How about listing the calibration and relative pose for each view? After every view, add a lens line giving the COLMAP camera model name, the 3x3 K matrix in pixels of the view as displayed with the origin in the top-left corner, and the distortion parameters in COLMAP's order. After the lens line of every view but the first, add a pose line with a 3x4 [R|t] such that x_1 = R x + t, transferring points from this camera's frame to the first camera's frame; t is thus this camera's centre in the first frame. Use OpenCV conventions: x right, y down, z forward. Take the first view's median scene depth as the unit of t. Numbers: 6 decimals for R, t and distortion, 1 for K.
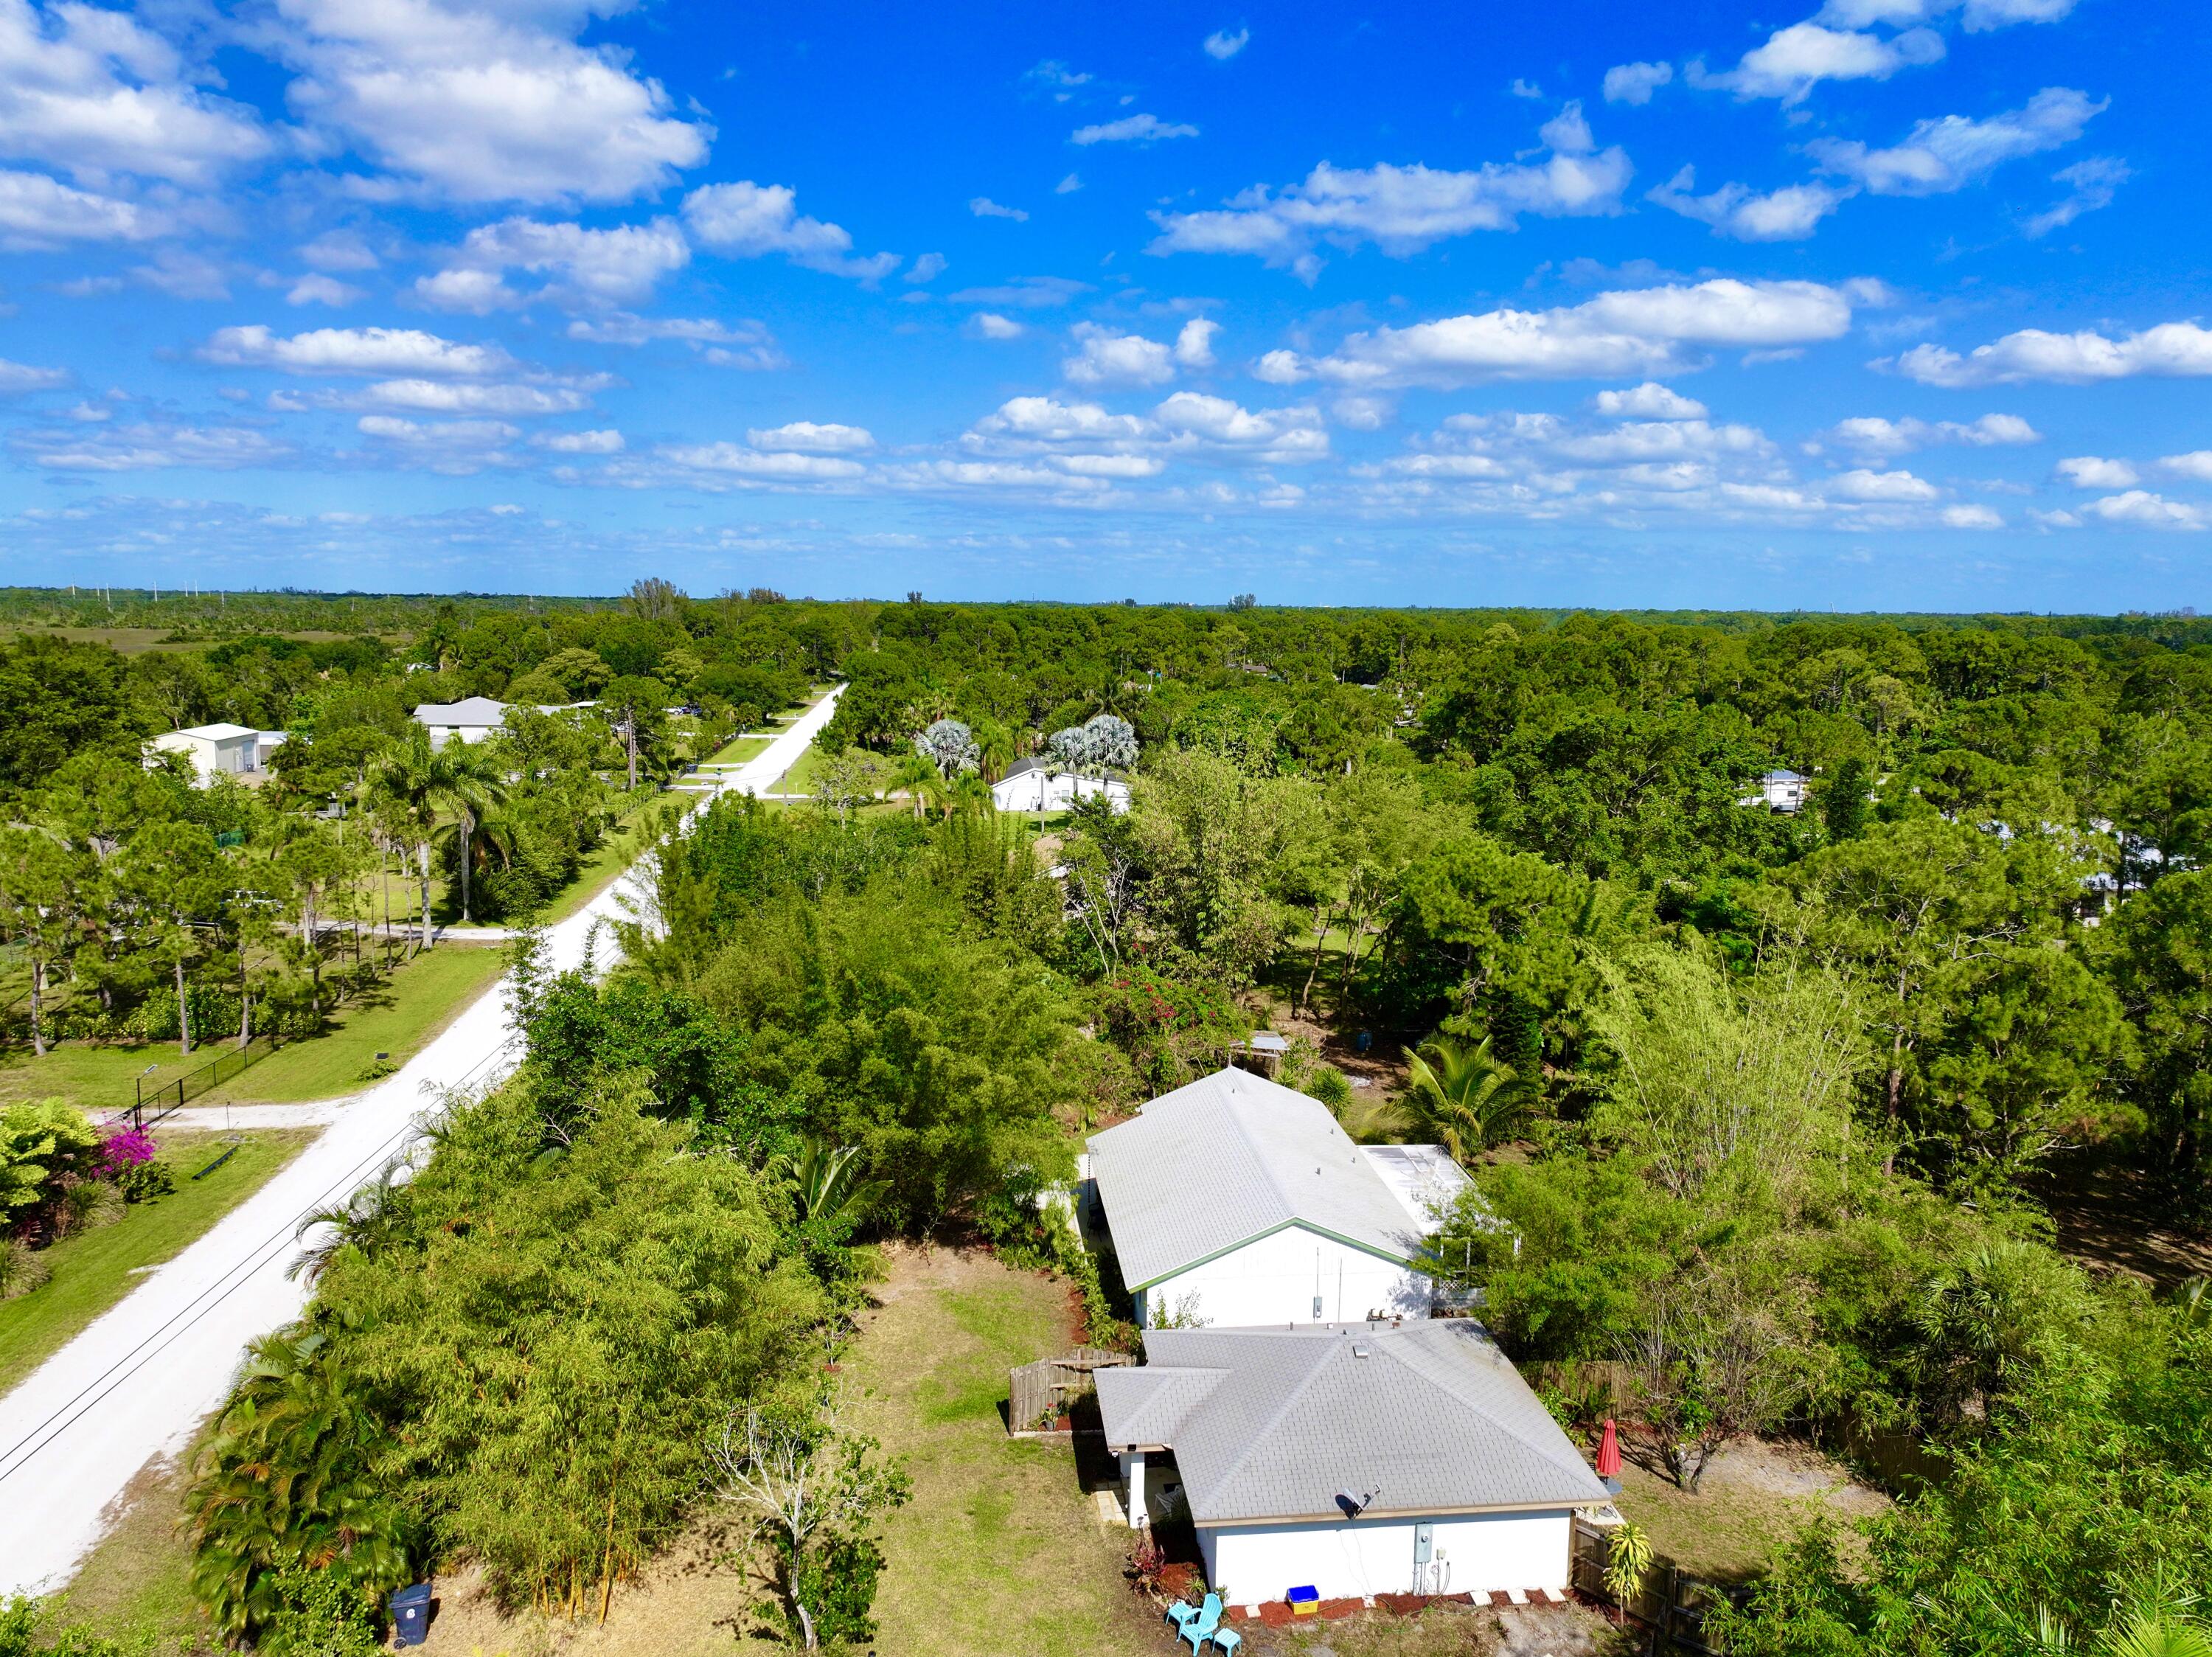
lens RADIAL K [[1546.4, 0, 1120.5], [0, 1546.4, 819.0], [0, 0, 1]] dist [-0.002116, 0.018087]
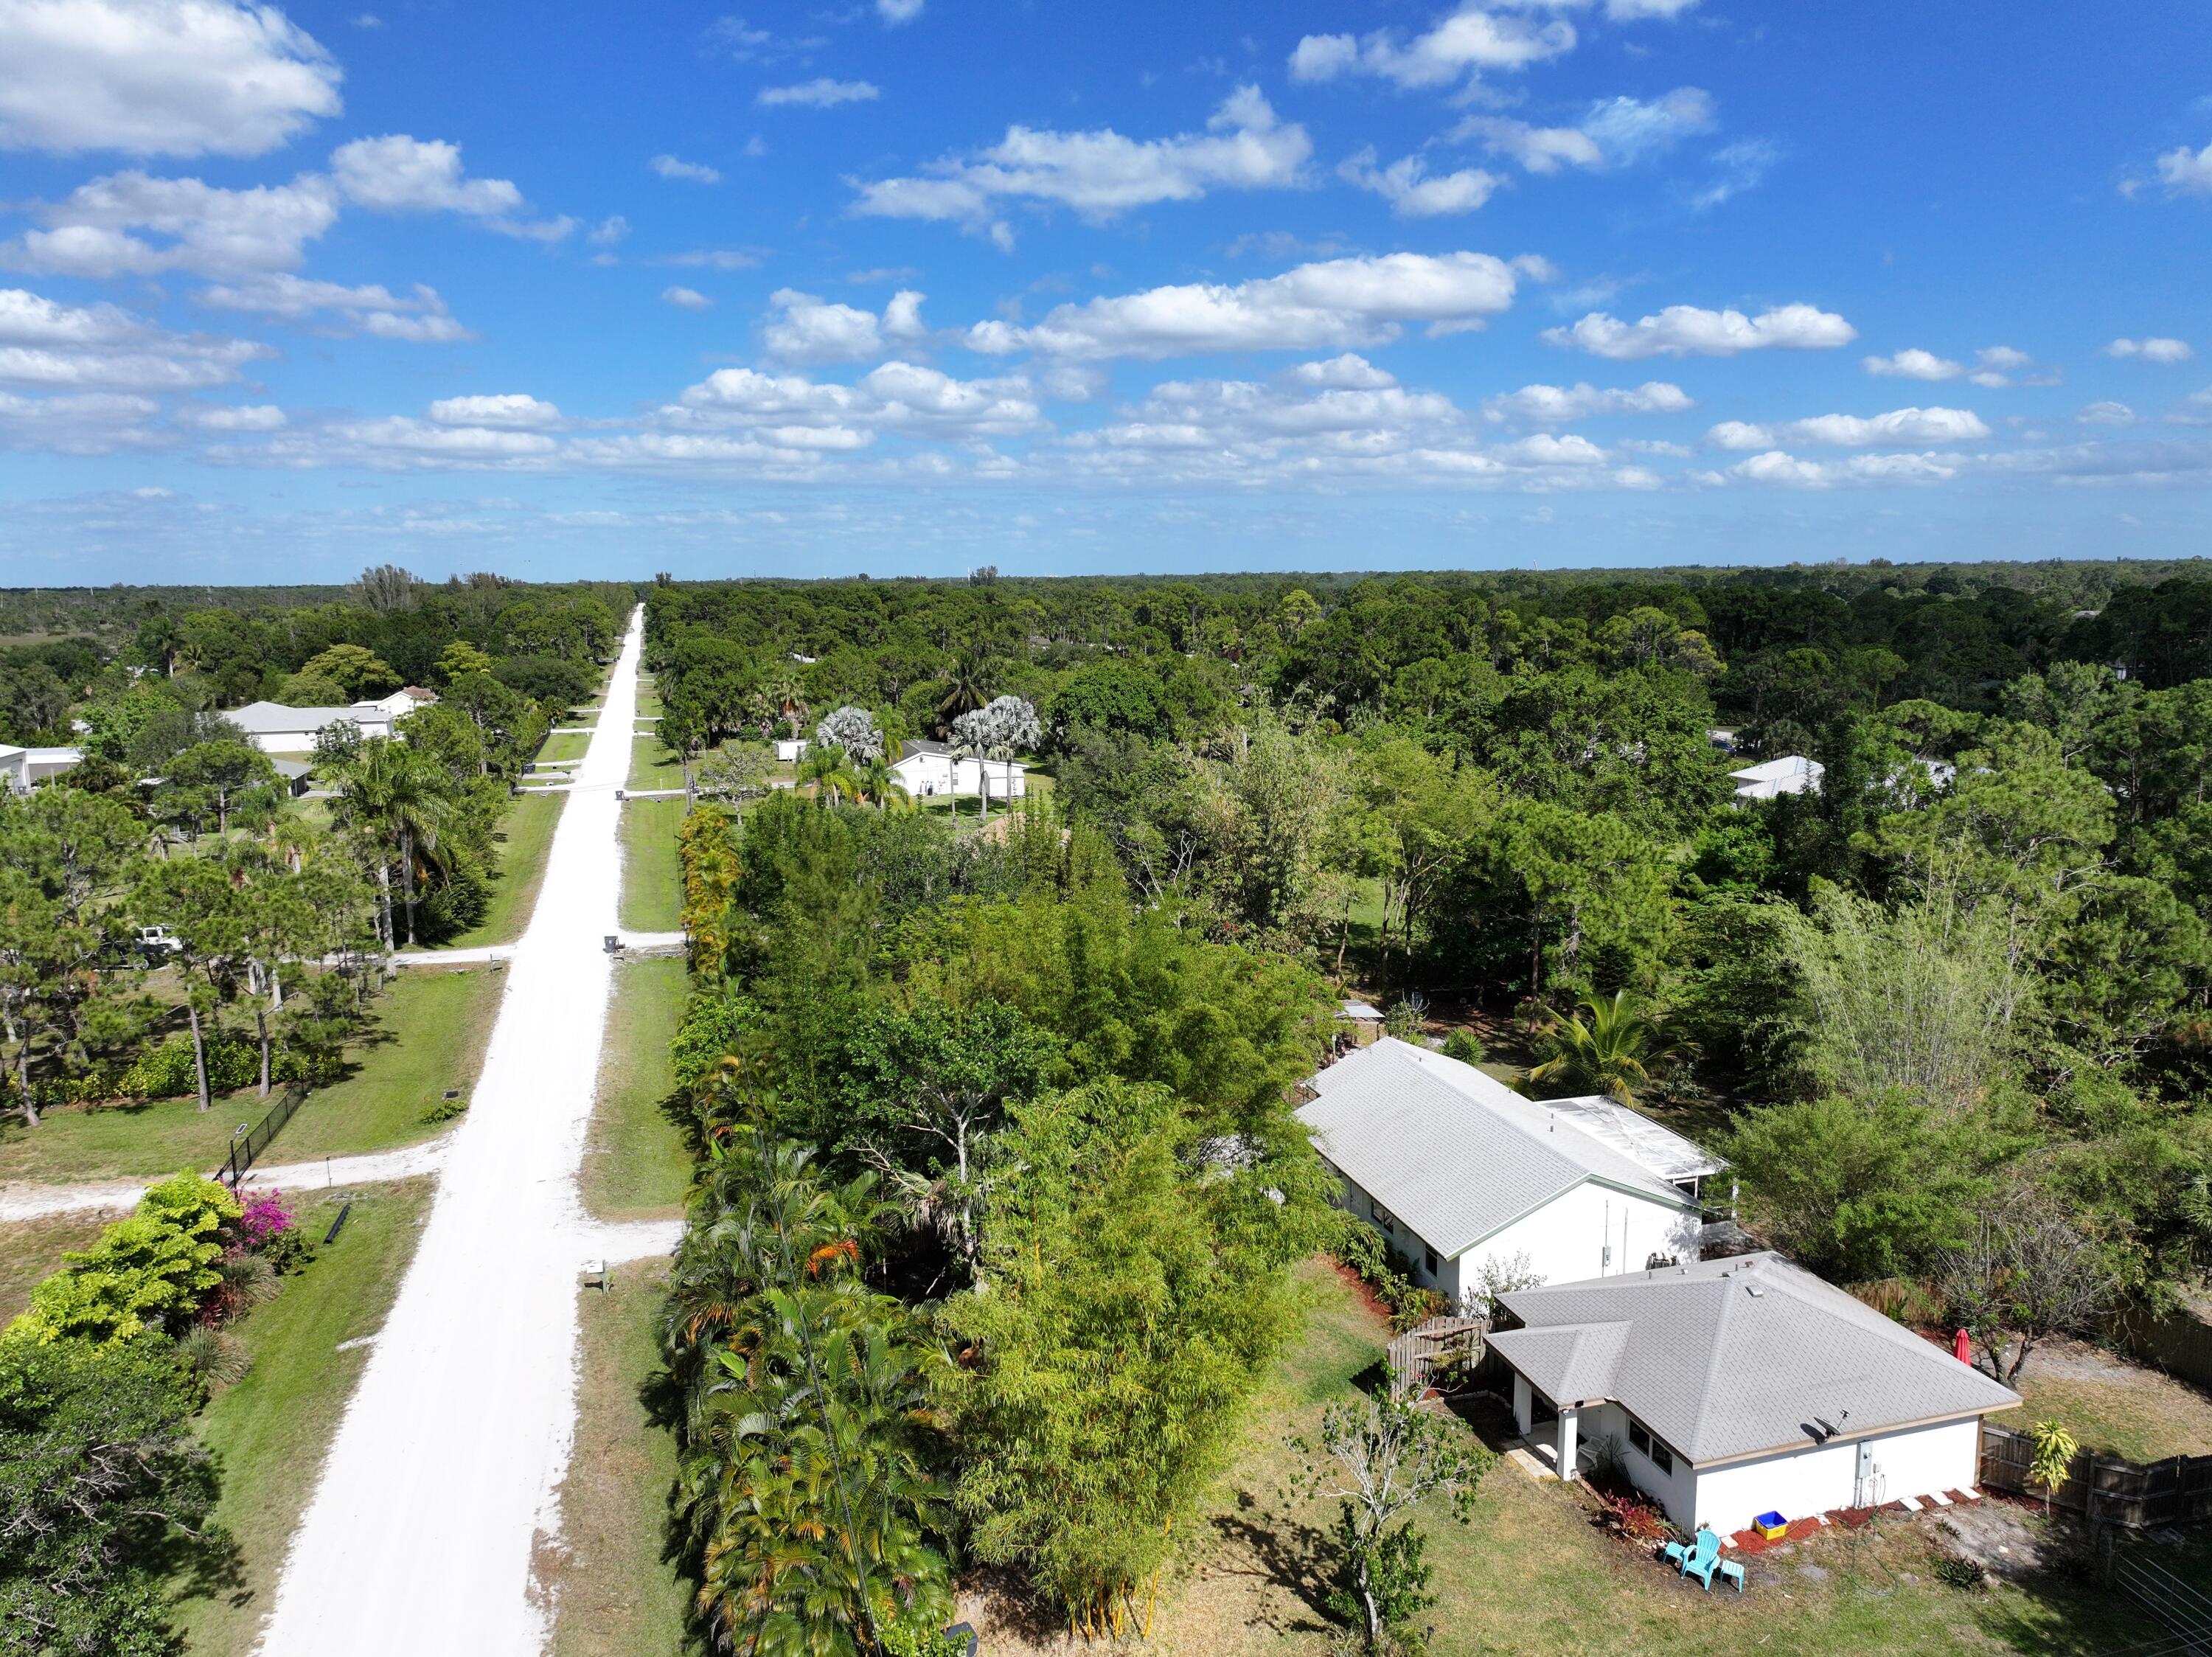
lens RADIAL K [[1546.4, 0, 1108.3], [0, 1546.4, 813.1], [0, 0, 1]] dist [-0.002116, 0.018087]
pose [[0.984128, -0.051641, 0.169778, -0.094743], [0.049159, 0.998614, 0.018792, -0.005898], [-0.170513, -0.010148, 0.985303, 0.005204]]
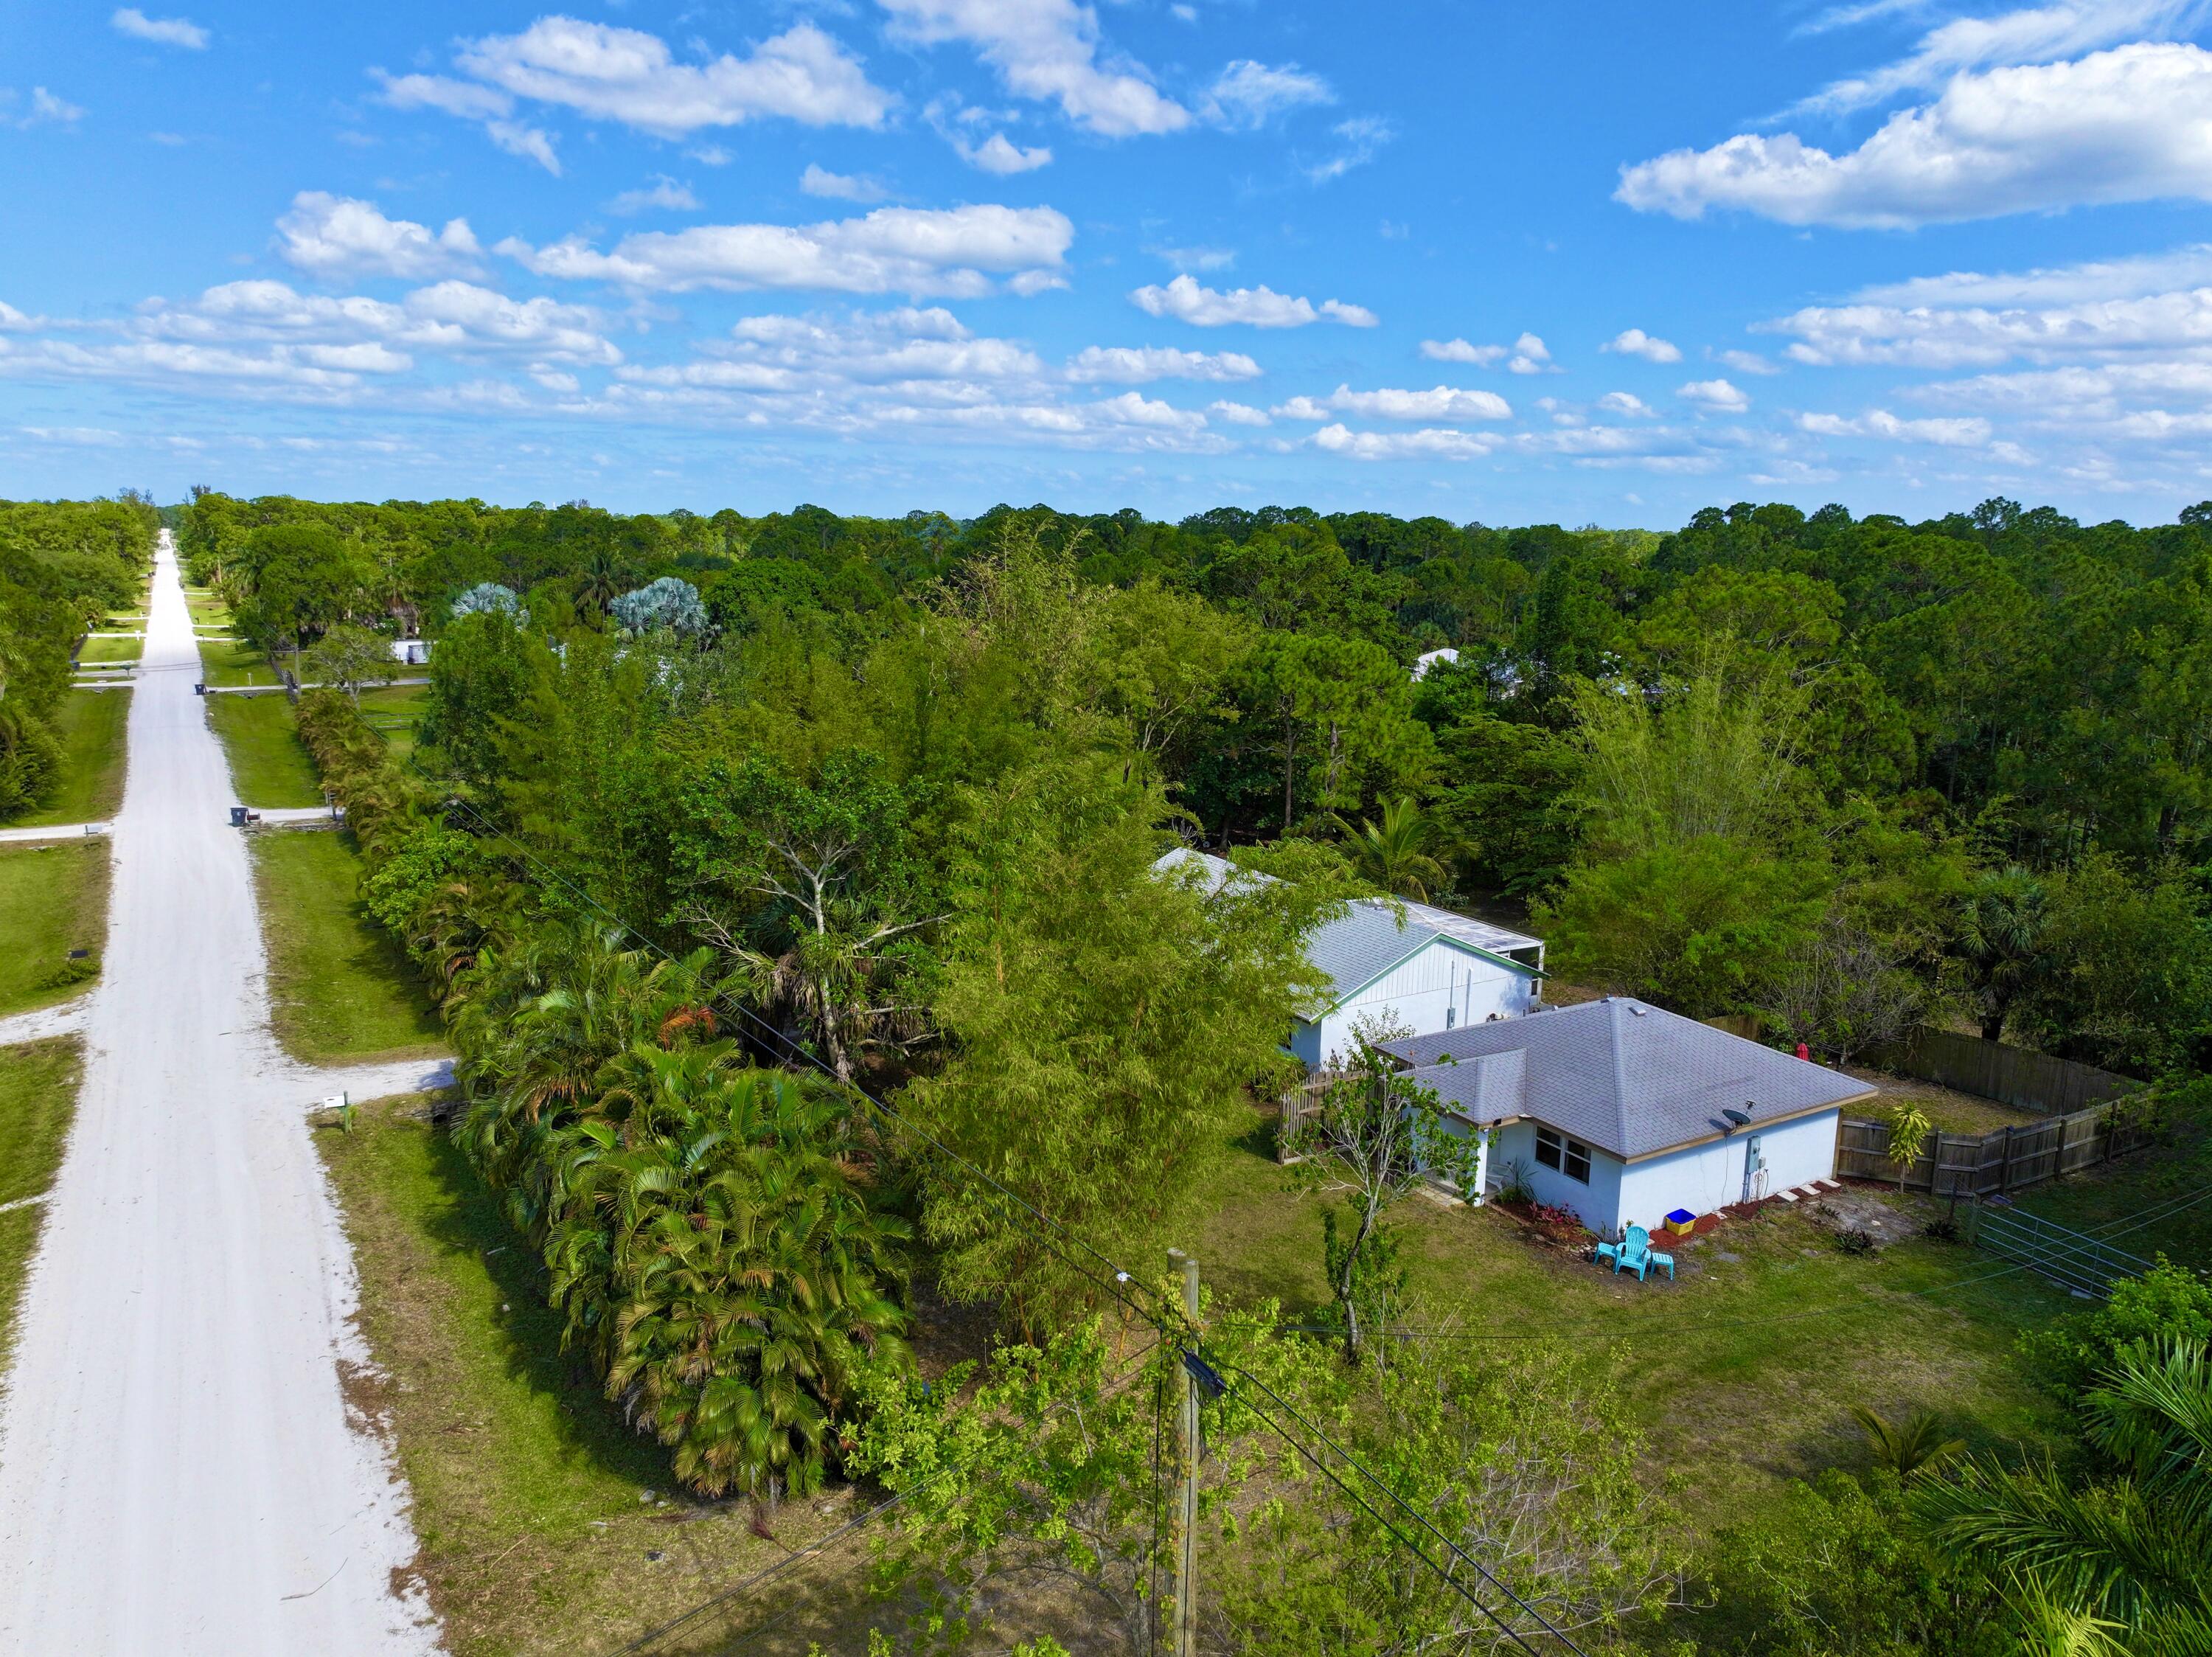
lens RADIAL K [[1546.4, 0, 1098.8], [0, 1546.4, 830.9], [0, 0, 1]] dist [-0.002116, 0.018087]
pose [[0.910774, -0.077040, 0.405654, -0.129465], [0.052953, 0.996120, 0.070289, 0.026021], [-0.409496, -0.042537, 0.911320, 0.037268]]
